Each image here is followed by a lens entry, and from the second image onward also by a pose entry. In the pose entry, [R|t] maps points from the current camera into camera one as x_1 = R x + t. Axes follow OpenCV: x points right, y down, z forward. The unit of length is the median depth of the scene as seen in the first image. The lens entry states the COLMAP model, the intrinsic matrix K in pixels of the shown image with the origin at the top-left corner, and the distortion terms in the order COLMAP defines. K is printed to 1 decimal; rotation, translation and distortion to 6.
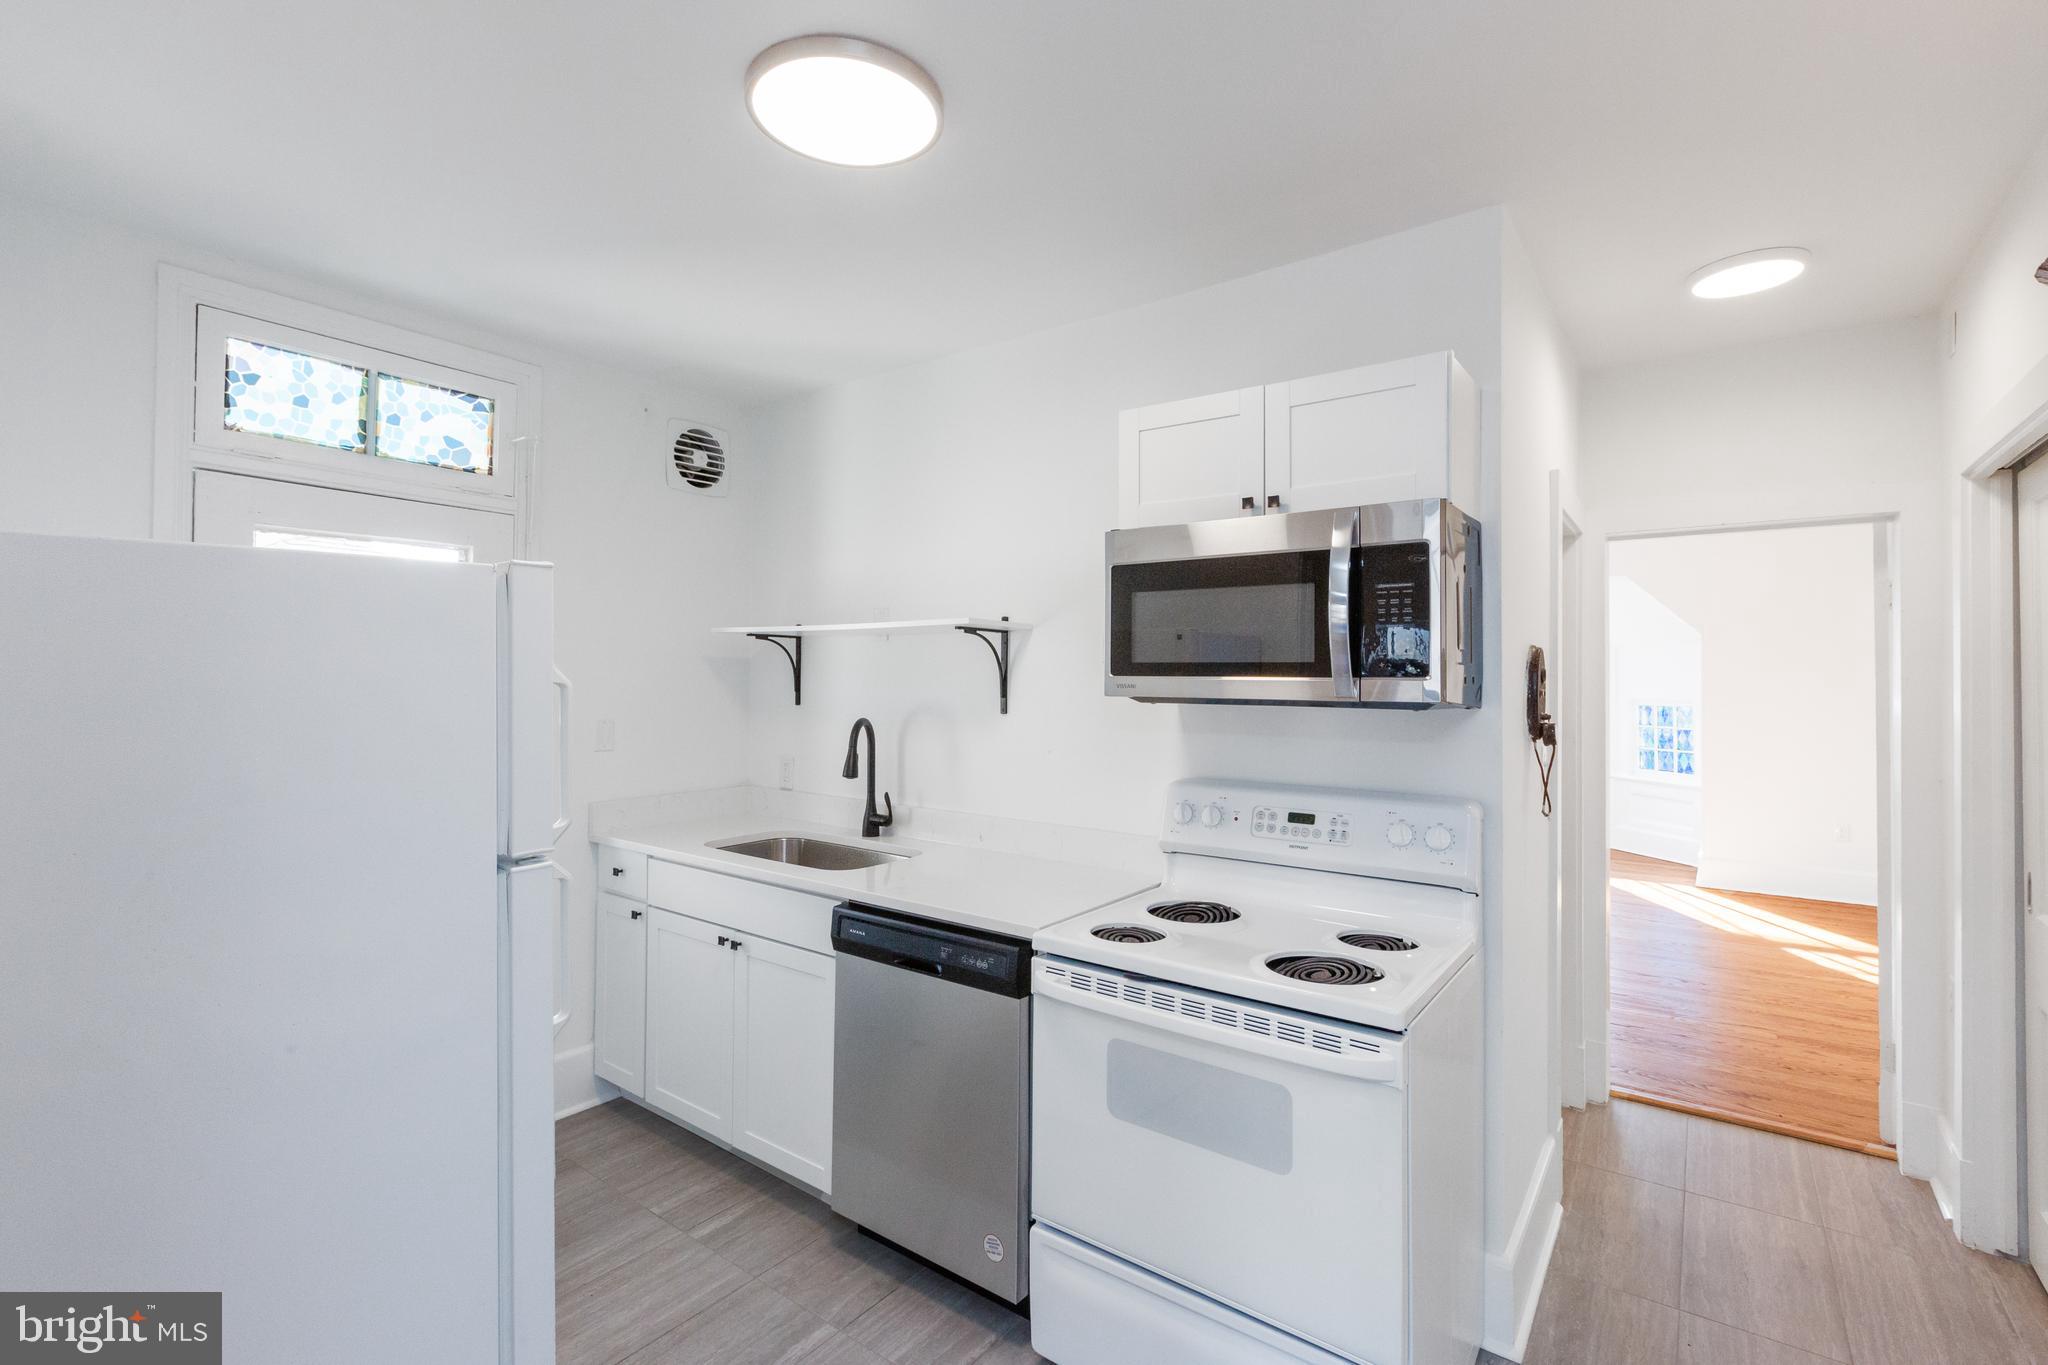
lens RADIAL K [[919.0, 0, 1020.7], [0, 919.0, 665.5], [0, 0, 1]] dist [0.002897, 0.000851]
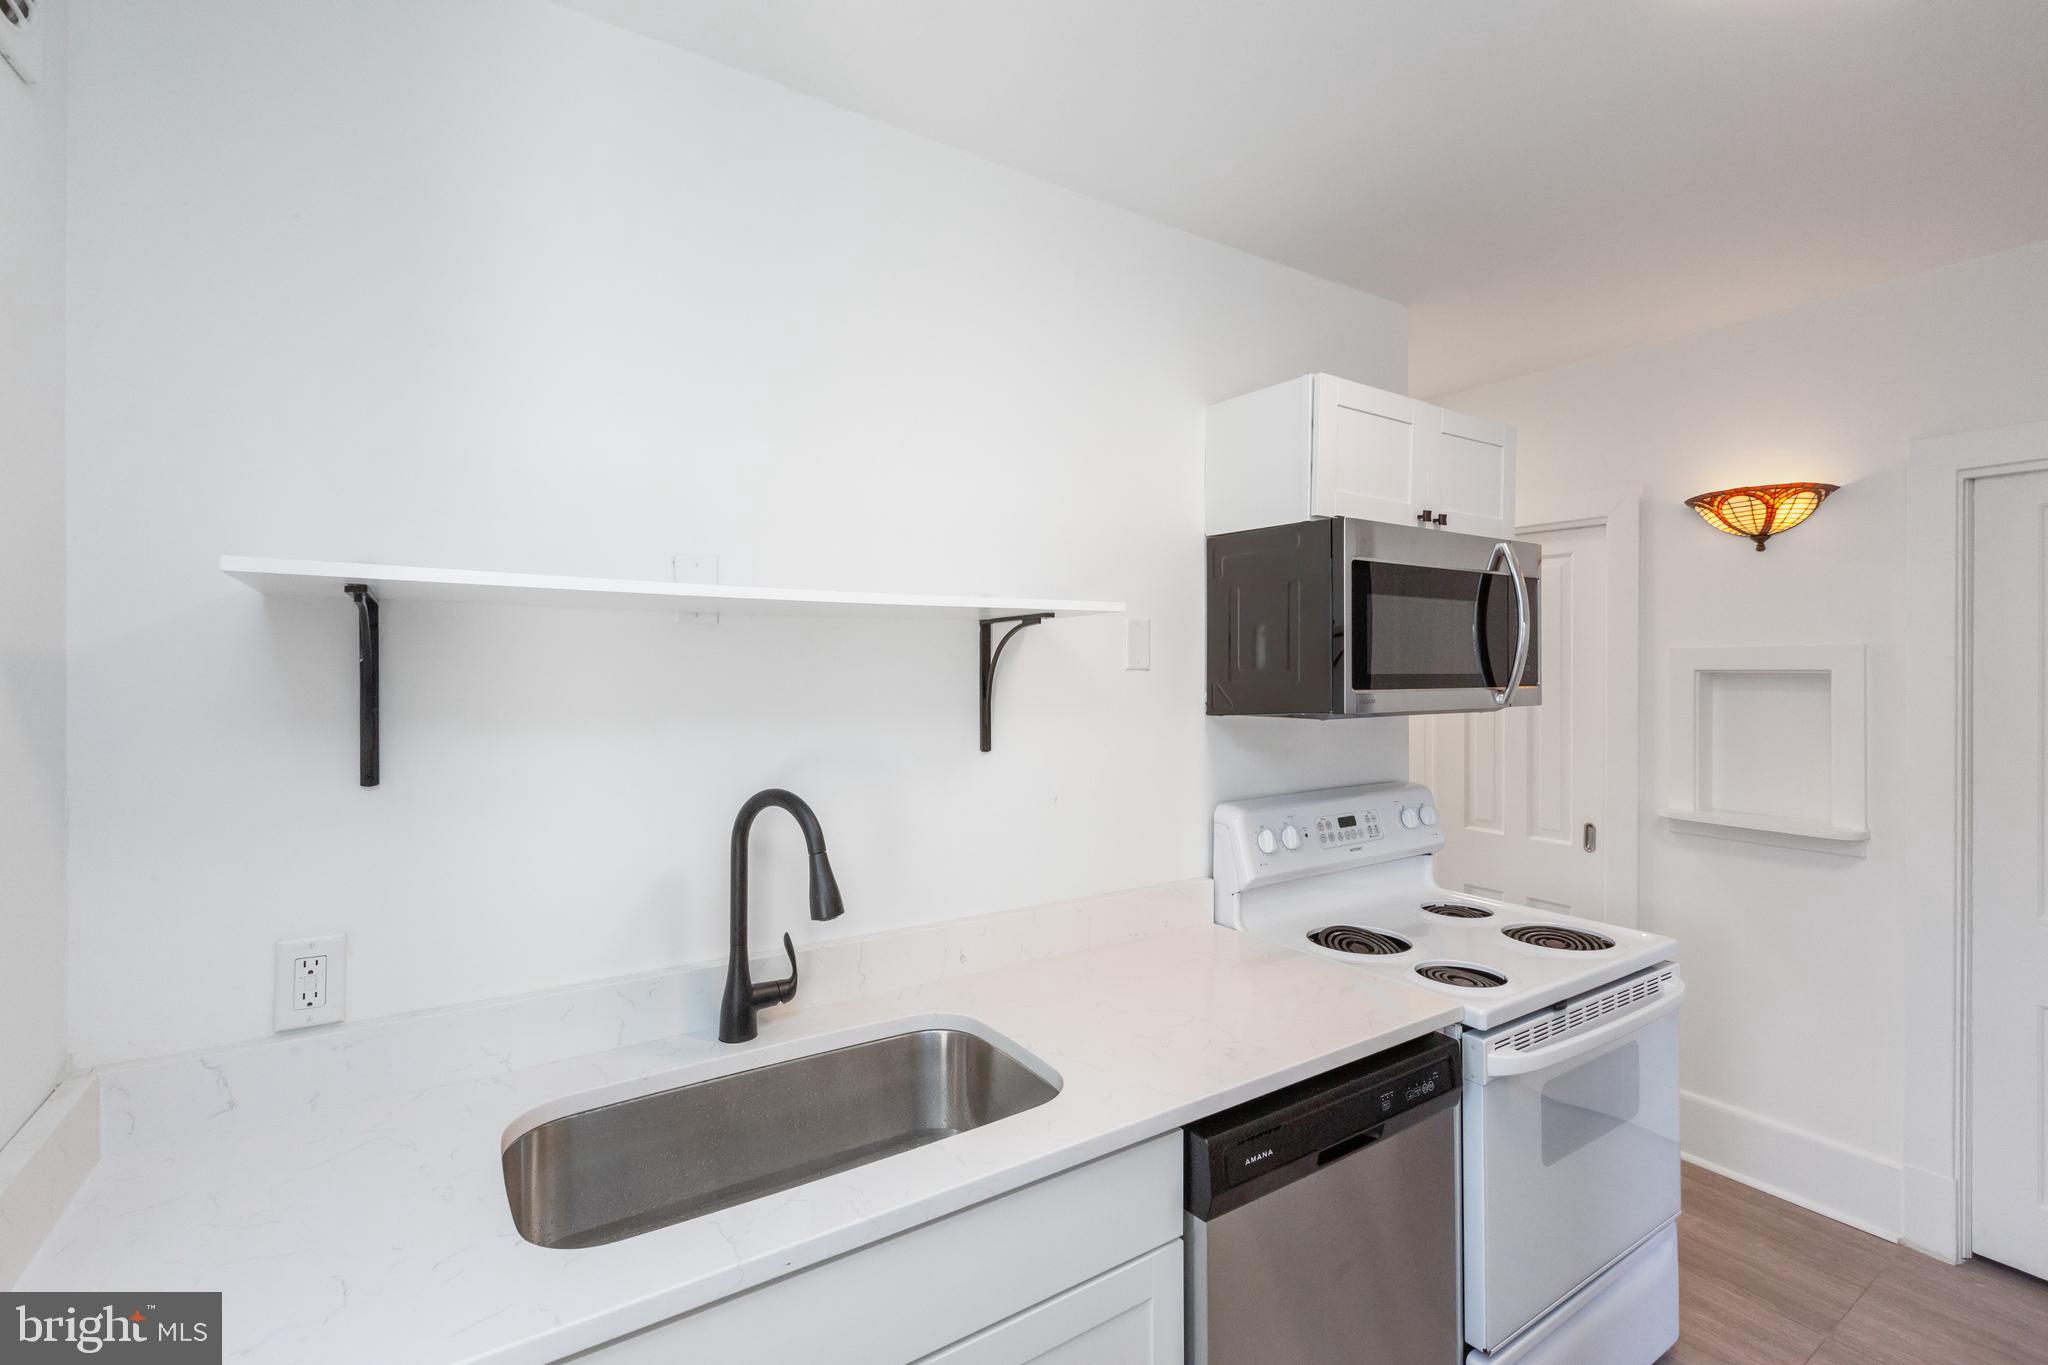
lens RADIAL K [[919.0, 0, 1020.7], [0, 919.0, 665.5], [0, 0, 1]] dist [0.002897, 0.000851]
pose [[0.335849, -0.004642, 0.941905, -0.811158], [-0.007832, 0.999940, 0.007720, -0.015614], [-0.941883, -0.009970, 0.335792, 1.018832]]
